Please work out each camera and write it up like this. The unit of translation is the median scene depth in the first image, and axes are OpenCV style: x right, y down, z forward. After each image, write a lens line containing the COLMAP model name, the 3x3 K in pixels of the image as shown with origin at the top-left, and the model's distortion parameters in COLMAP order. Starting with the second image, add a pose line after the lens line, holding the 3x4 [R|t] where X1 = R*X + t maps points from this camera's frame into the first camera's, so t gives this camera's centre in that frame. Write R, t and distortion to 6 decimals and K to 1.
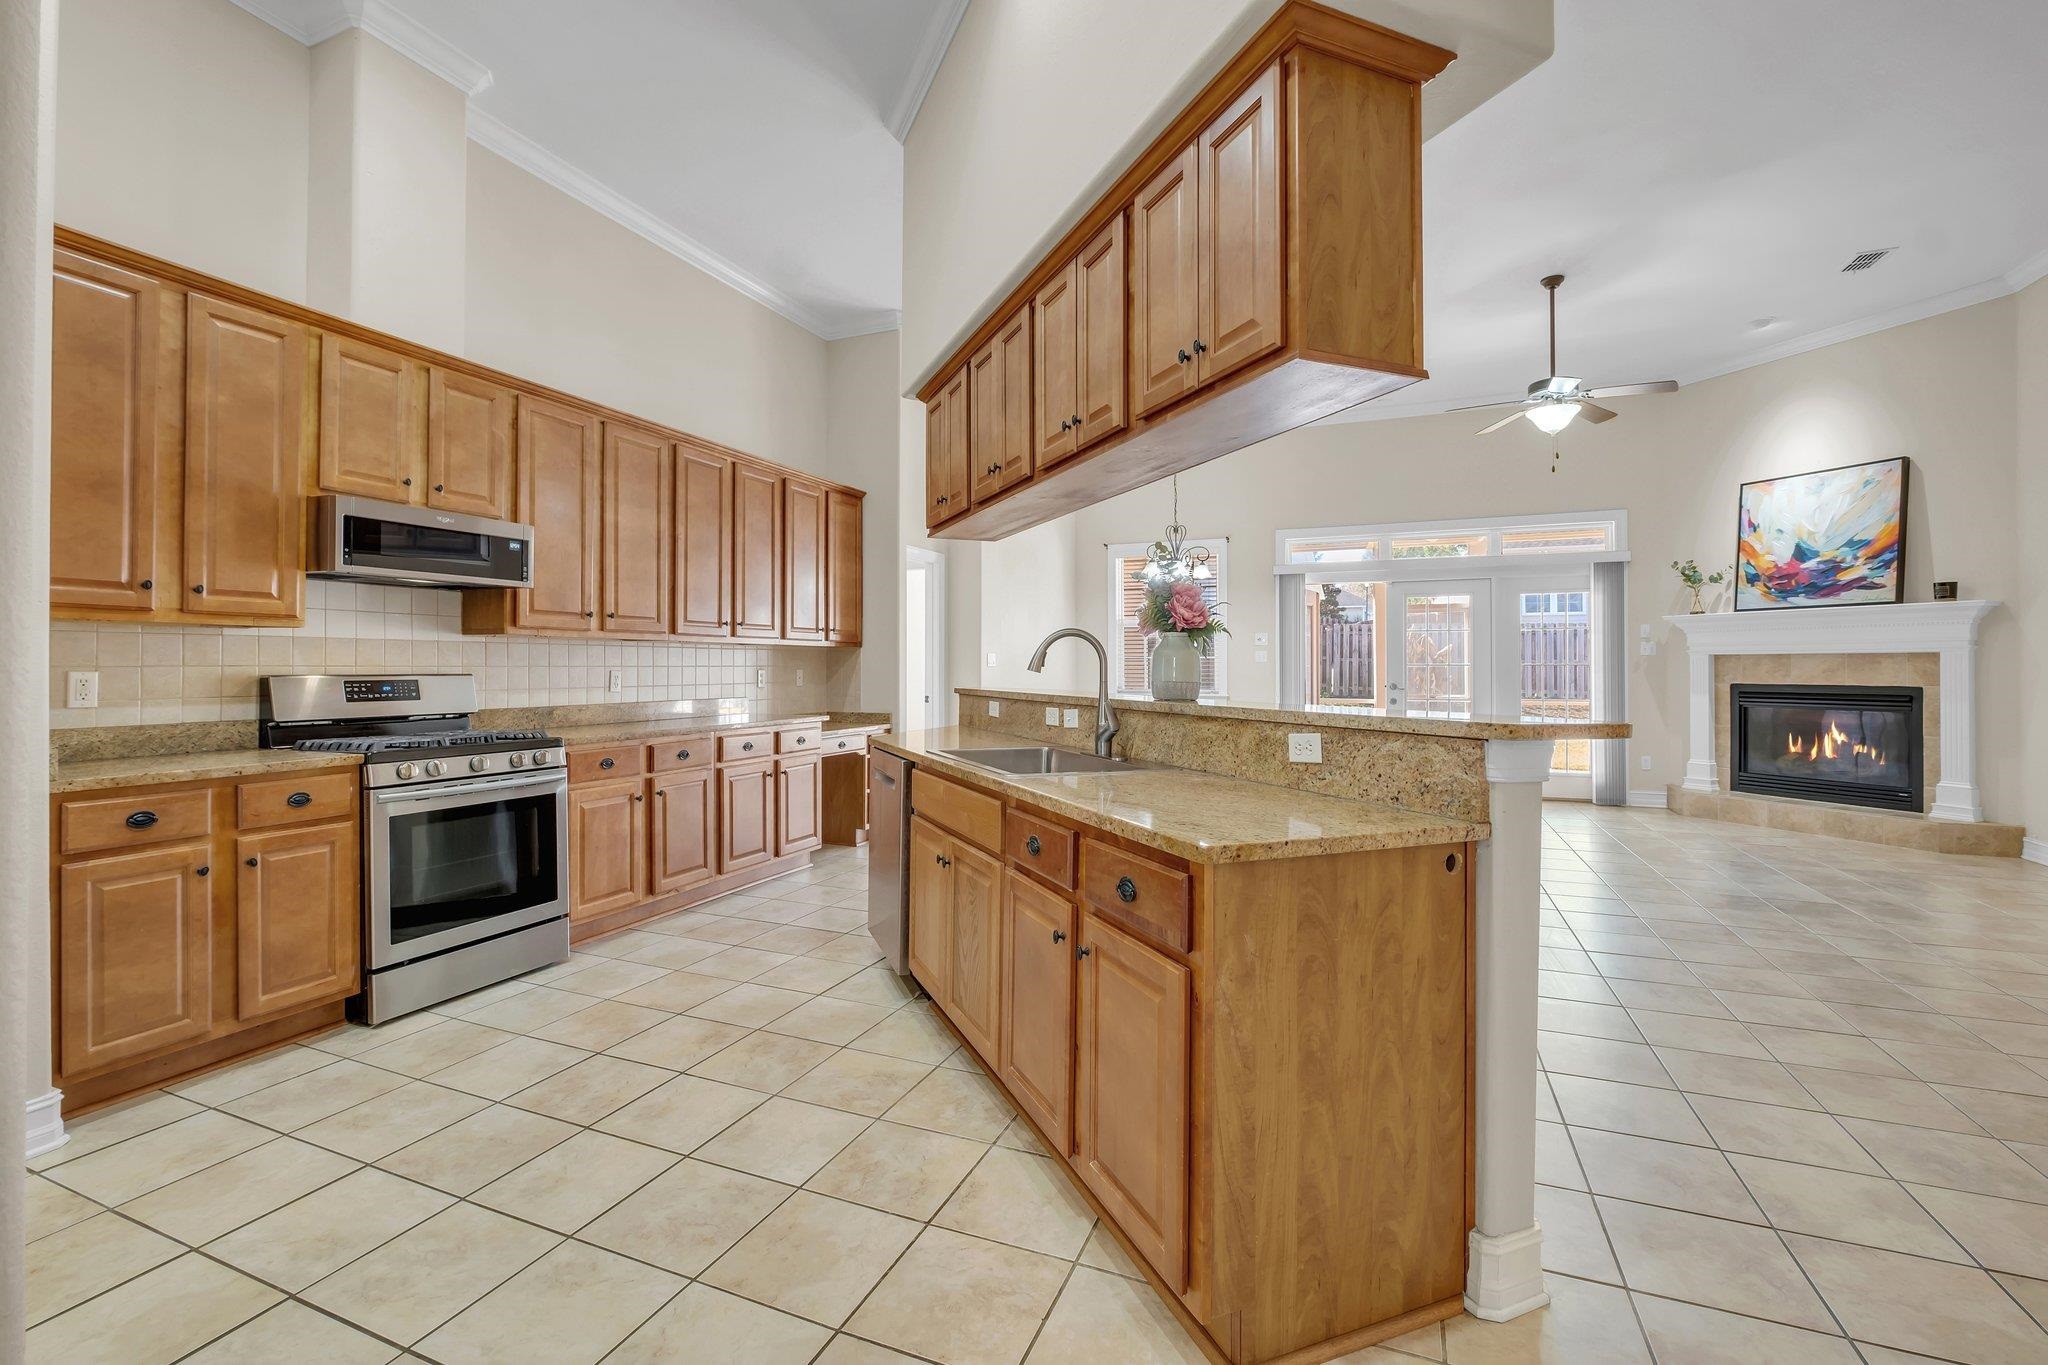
lens RADIAL K [[904.9, 0, 1034.6], [0, 904.9, 668.0], [0, 0, 1]] dist [-0.009599, 0.001958]
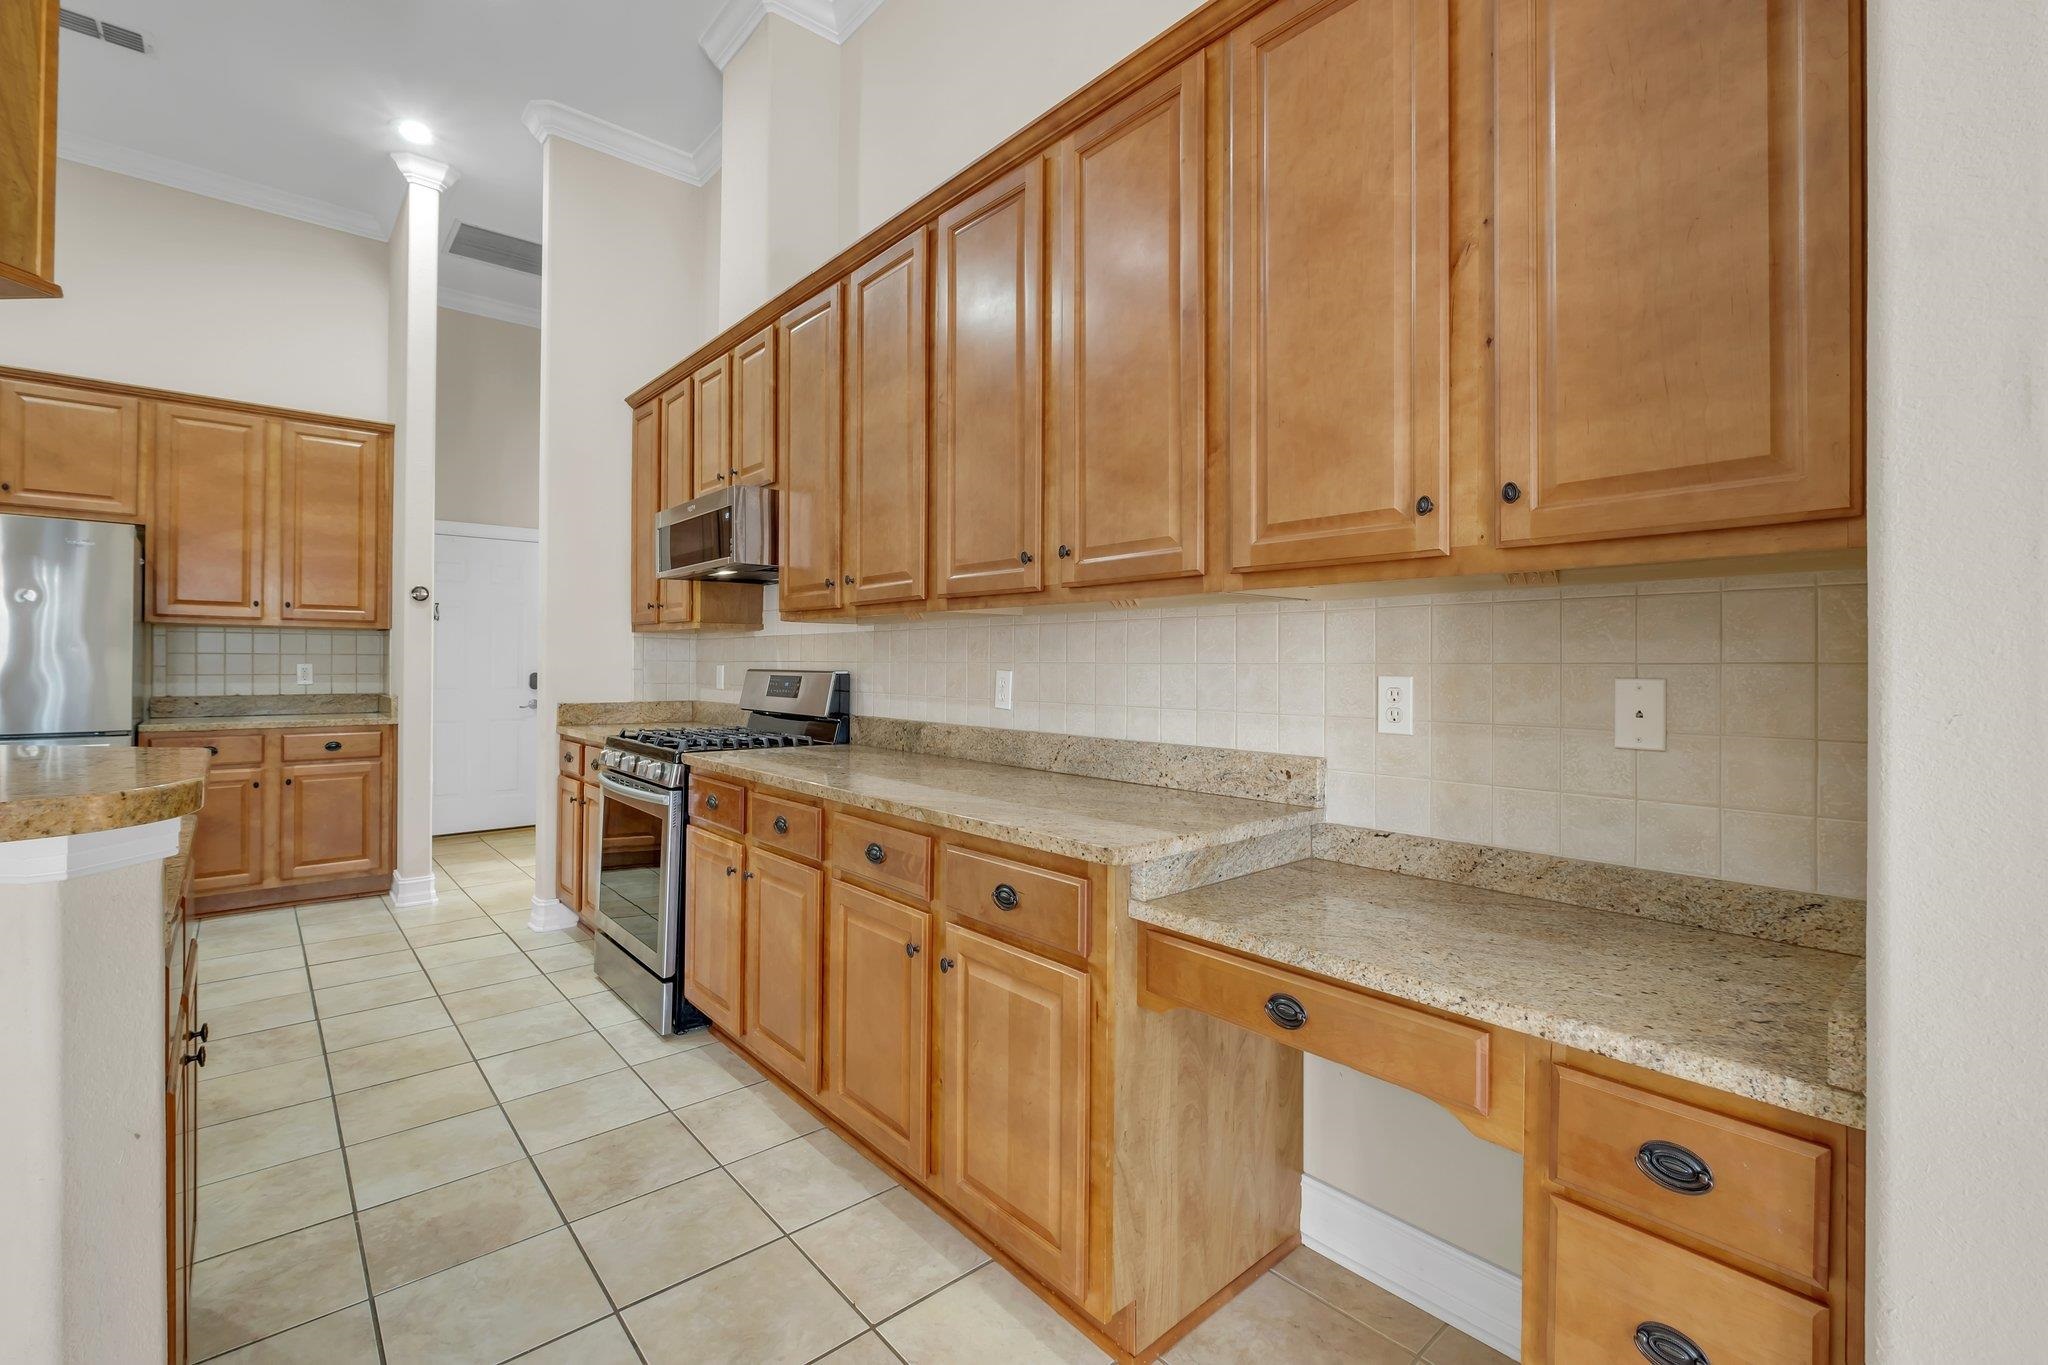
lens RADIAL K [[904.9, 0, 1038.6], [0, 904.9, 662.8], [0, 0, 1]] dist [-0.009599, 0.001958]
pose [[-0.456408, -0.008486, -0.889730, 0.017626], [-0.011398, 0.999928, -0.003690, -0.000021], [0.889697, 0.008457, -0.456472, 1.090810]]
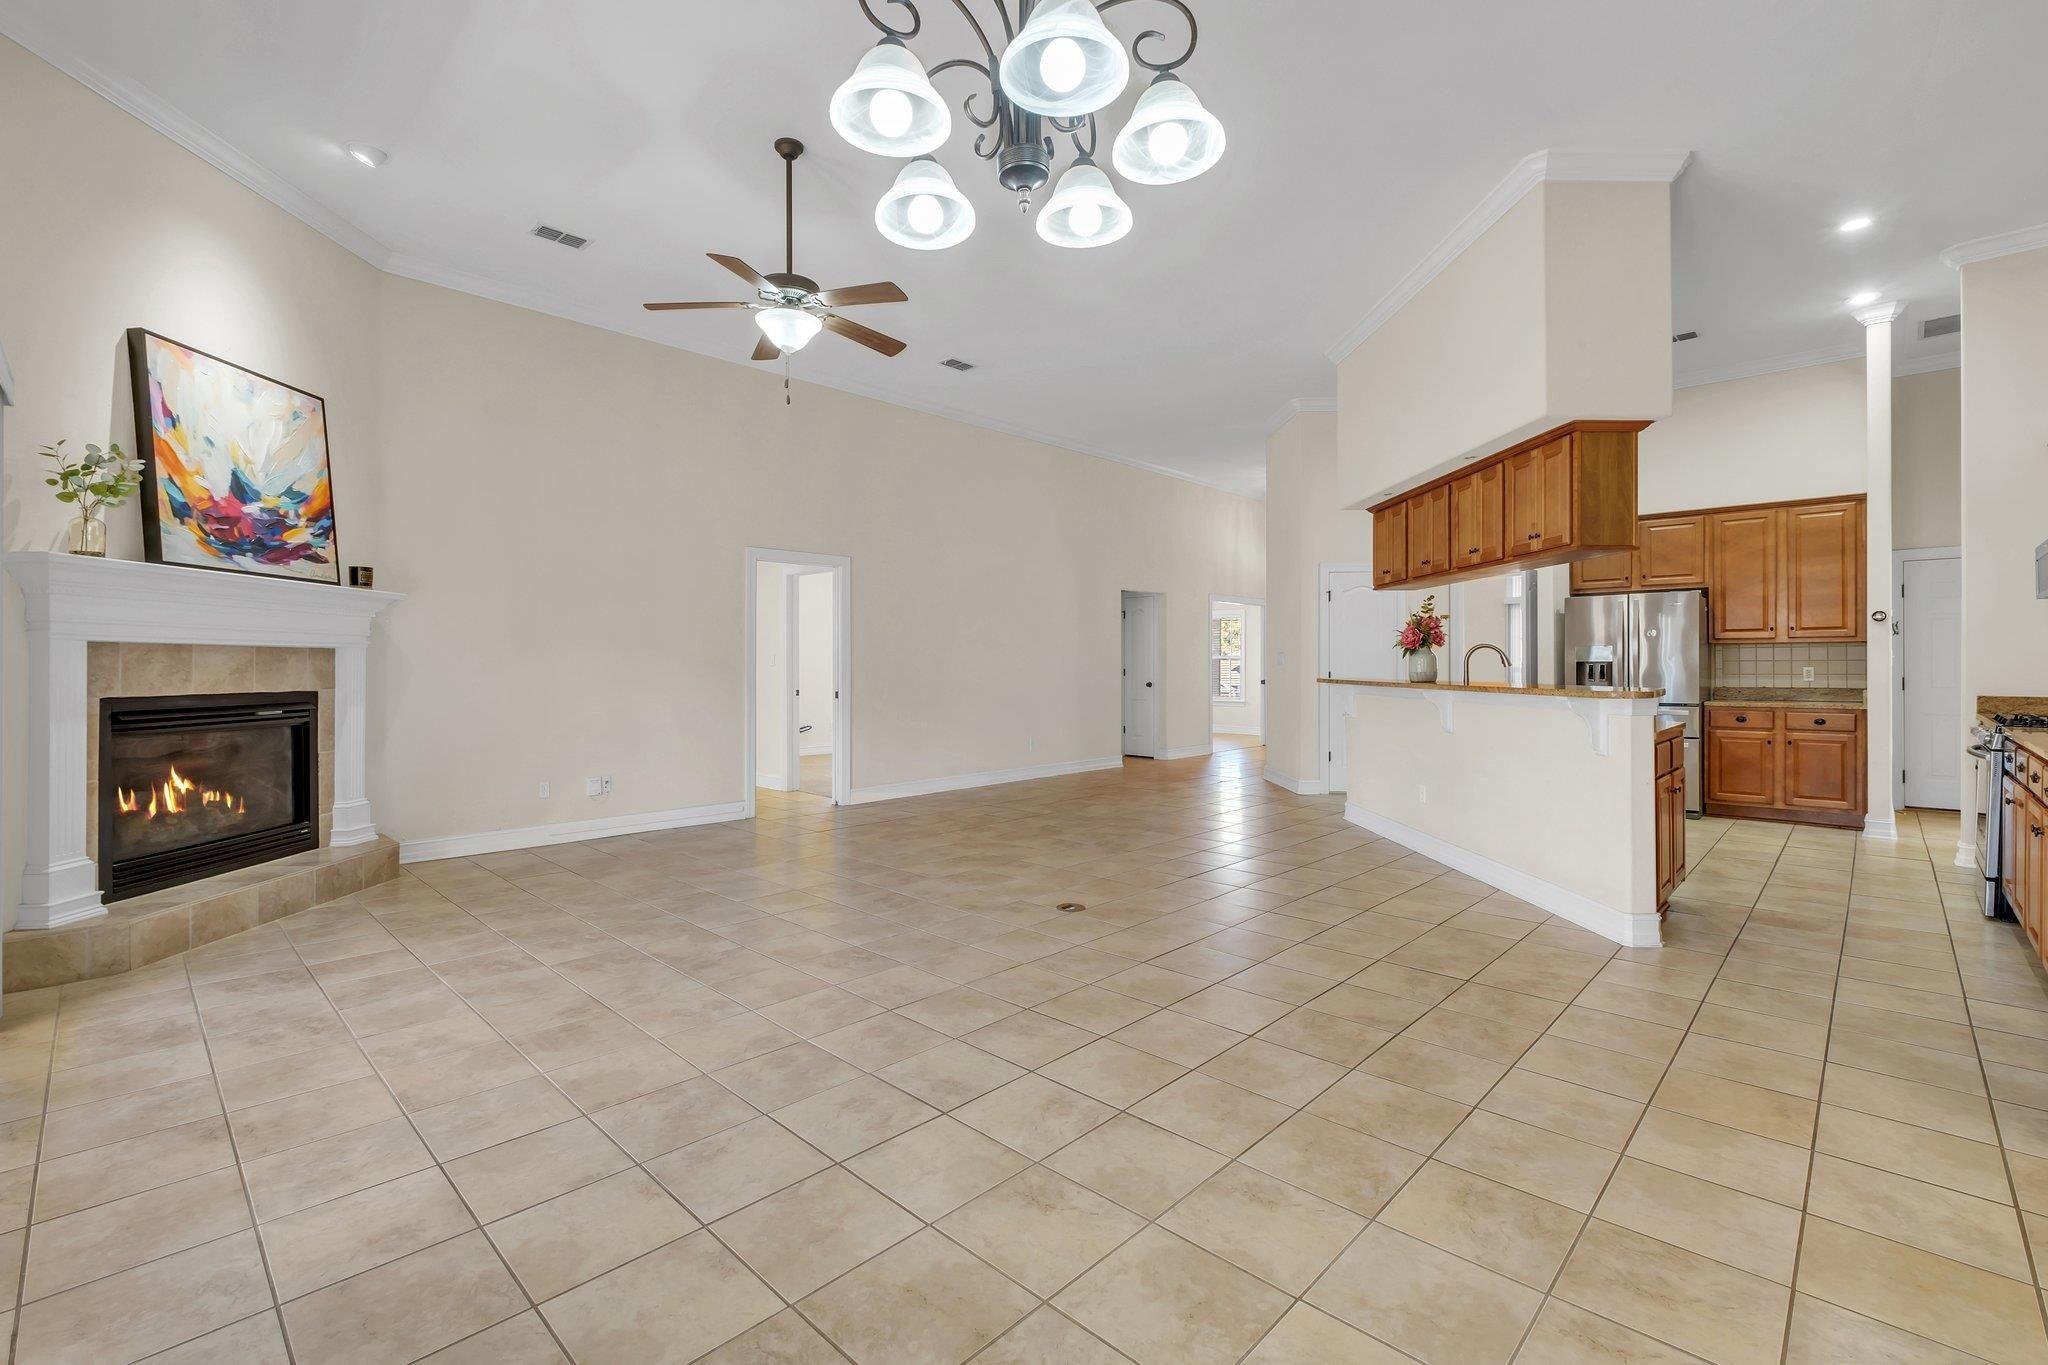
lens RADIAL K [[904.9, 0, 1007.9], [0, 904.9, 669.9], [0, 0, 1]] dist [-0.009599, 0.001958]
pose [[-0.922736, 0.000216, 0.385432, 0.126835], [0.002905, 0.999975, 0.006395, -0.001480], [-0.385421, 0.007020, -0.922714, 1.688900]]
